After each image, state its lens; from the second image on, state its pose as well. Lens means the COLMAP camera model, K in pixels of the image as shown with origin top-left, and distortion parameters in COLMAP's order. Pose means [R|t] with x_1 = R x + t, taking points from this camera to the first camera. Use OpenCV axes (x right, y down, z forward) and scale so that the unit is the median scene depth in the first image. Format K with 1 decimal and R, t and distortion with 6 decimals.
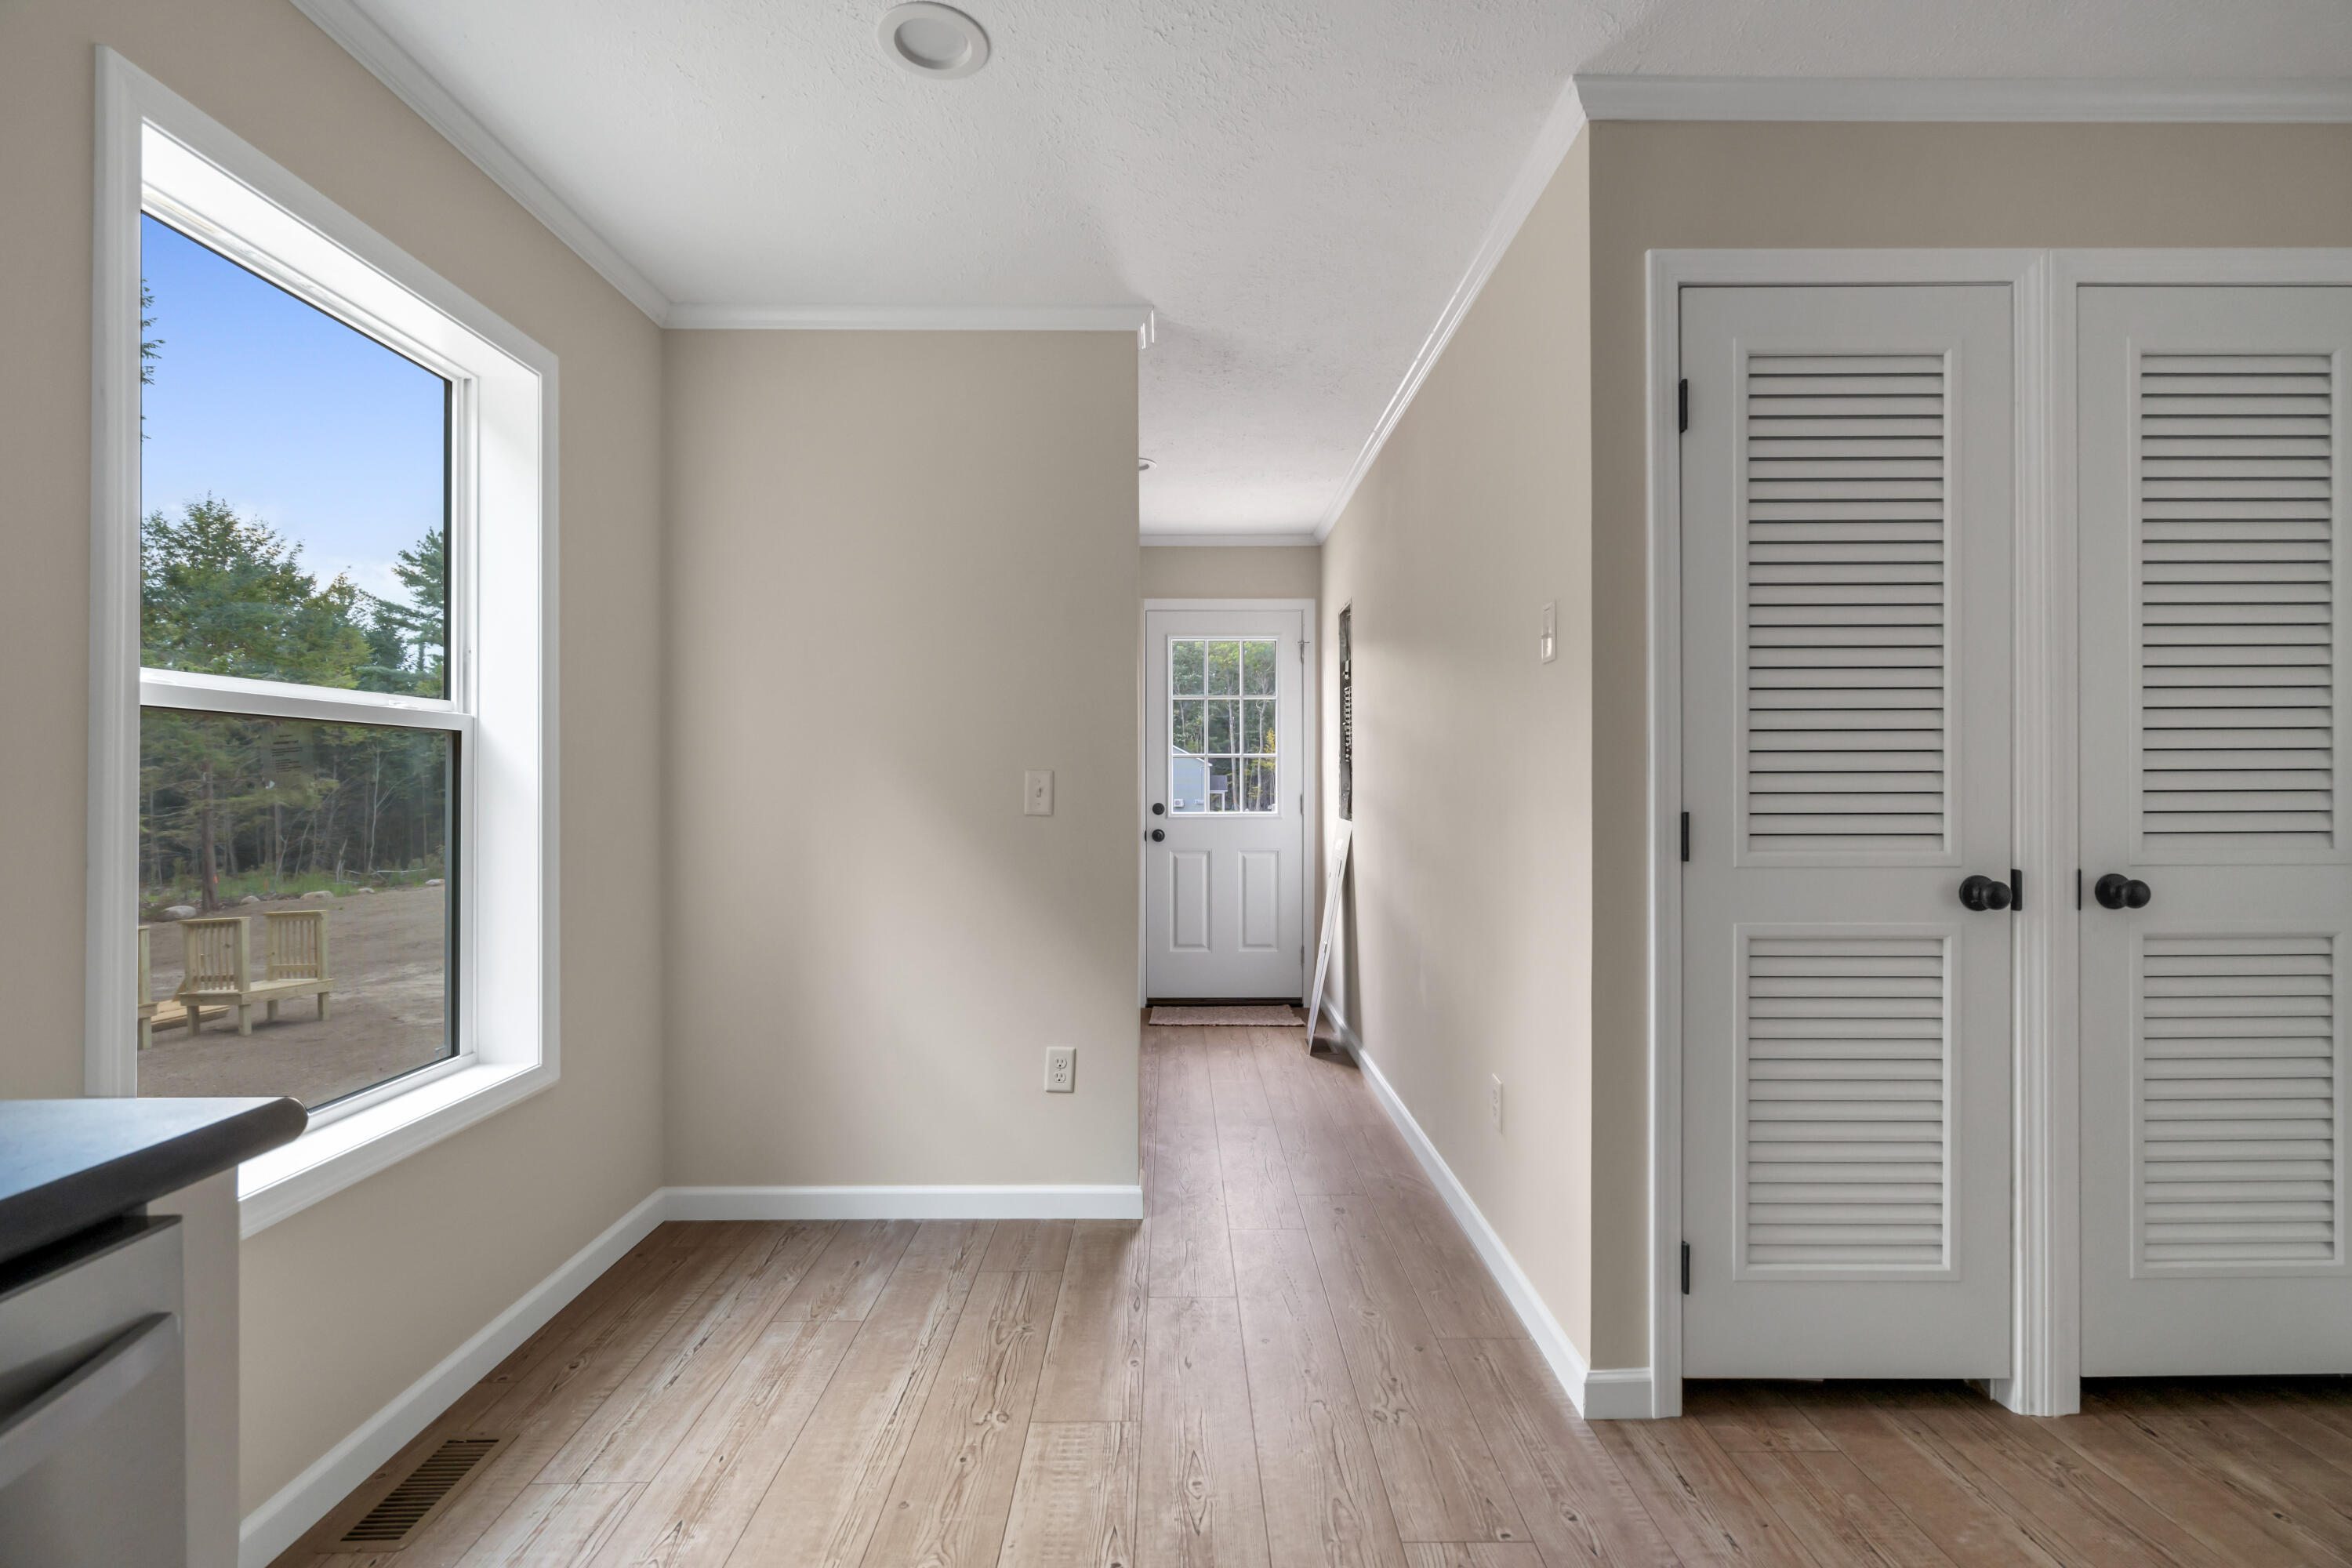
lens RADIAL K [[1067.2, 0, 1193.2], [0, 1067.2, 779.6], [0, 0, 1]] dist [-0.003741, 0.001357]
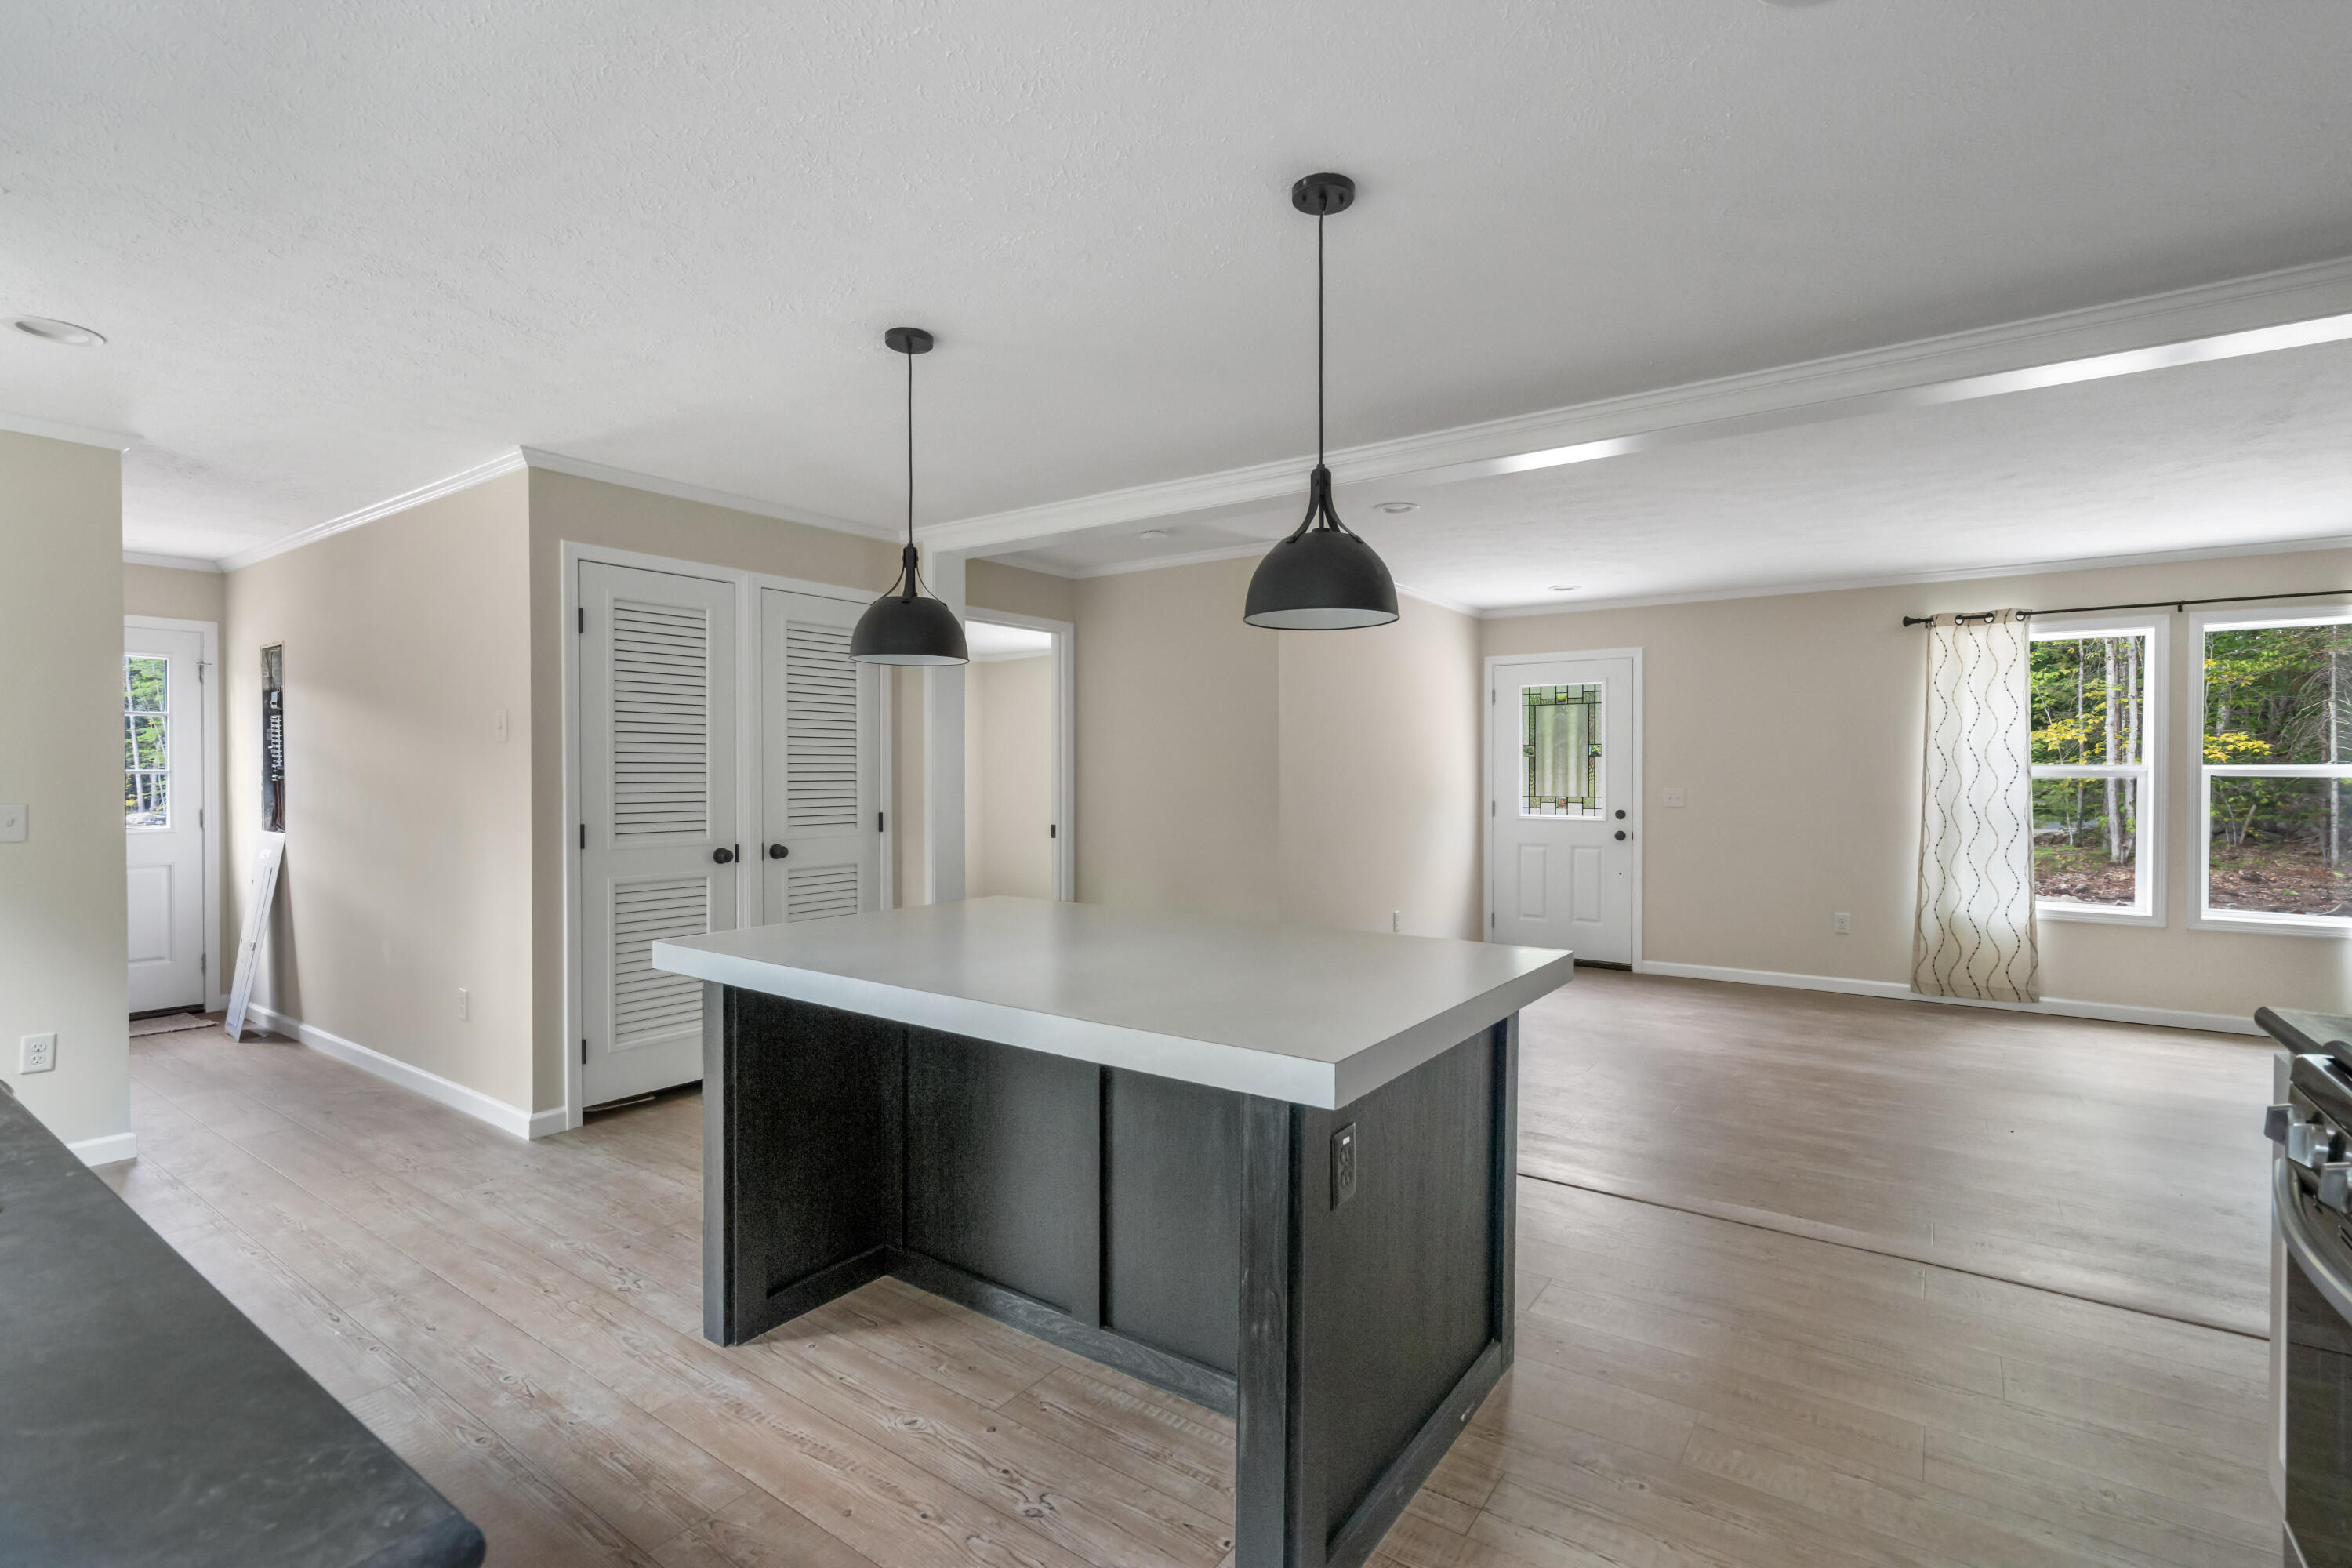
lens RADIAL K [[1067.2, 0, 1192.9], [0, 1067.2, 787.5], [0, 0, 1]] dist [-0.003741, 0.001357]
pose [[0.584706, -0.009257, 0.811193, -0.487339], [-0.003787, 0.999893, 0.014139, -0.070247], [-0.811236, -0.011339, 0.584608, -1.090155]]
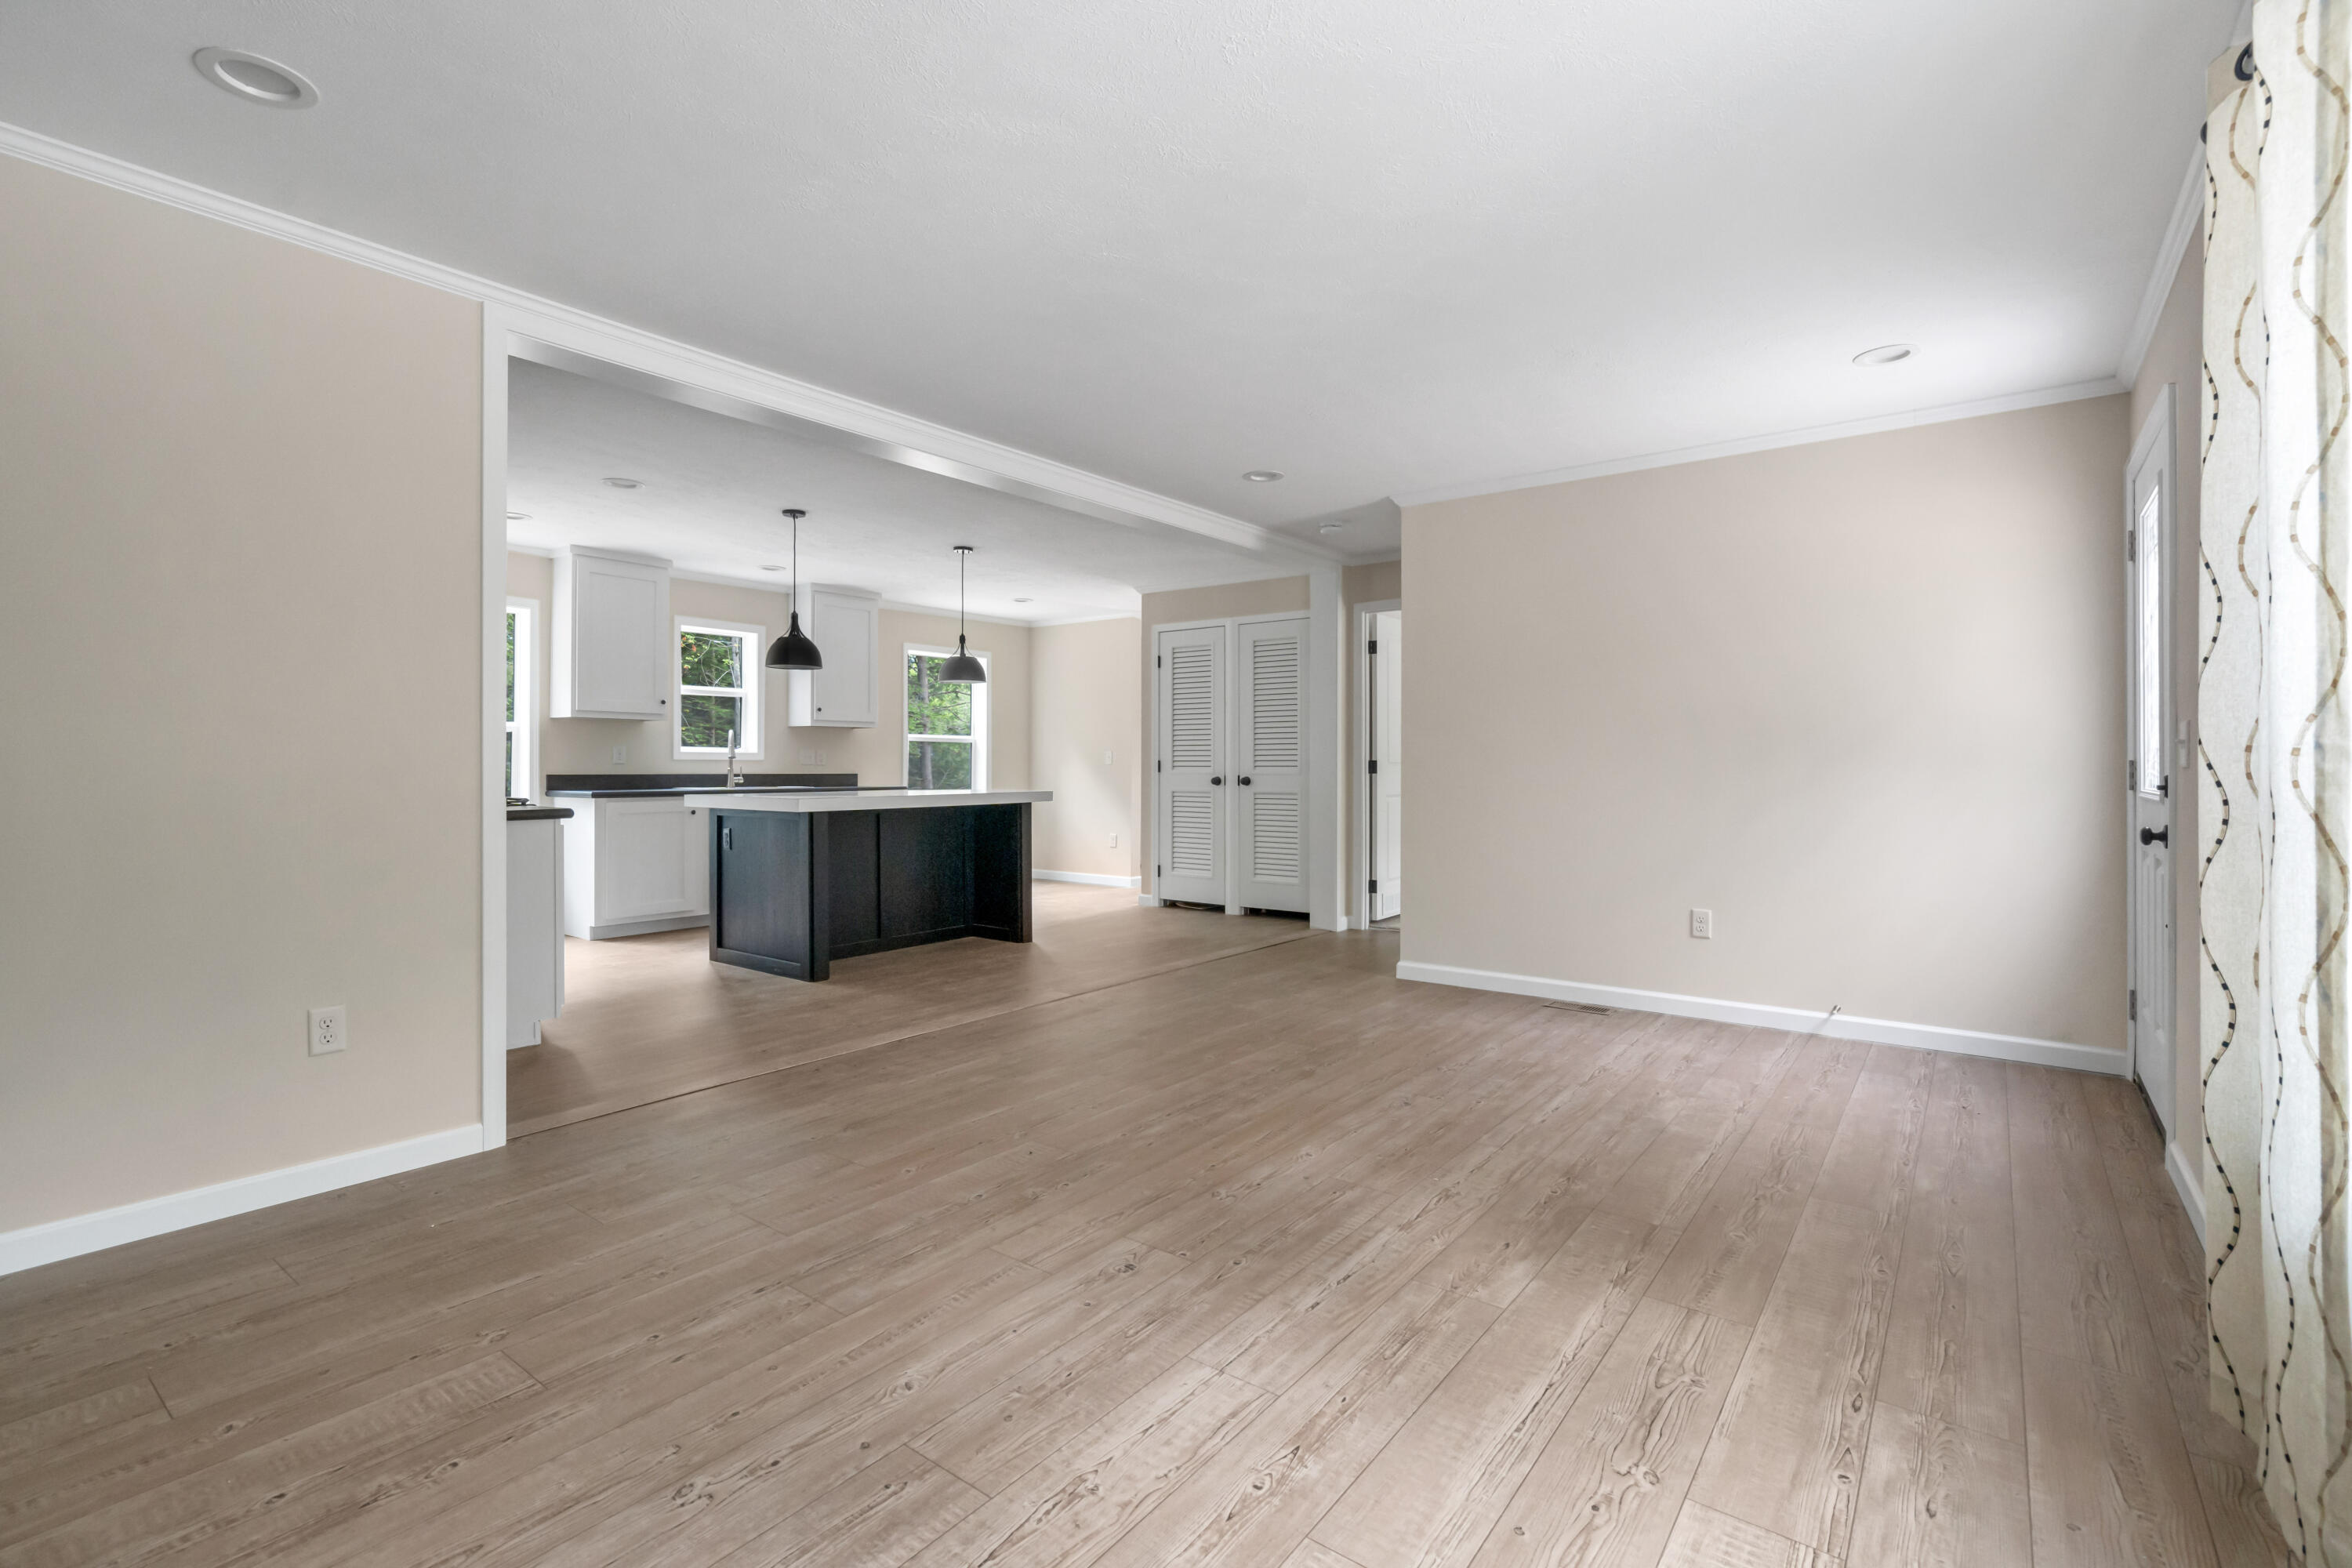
lens RADIAL K [[1067.2, 0, 1158.5], [0, 1067.2, 777.4], [0, 0, 1]] dist [-0.003741, 0.001357]
pose [[0.781044, 0.008750, -0.624415, 3.023633], [0.000234, 0.999898, 0.014305, 0.036288], [0.624476, -0.011319, 0.780962, -2.218028]]
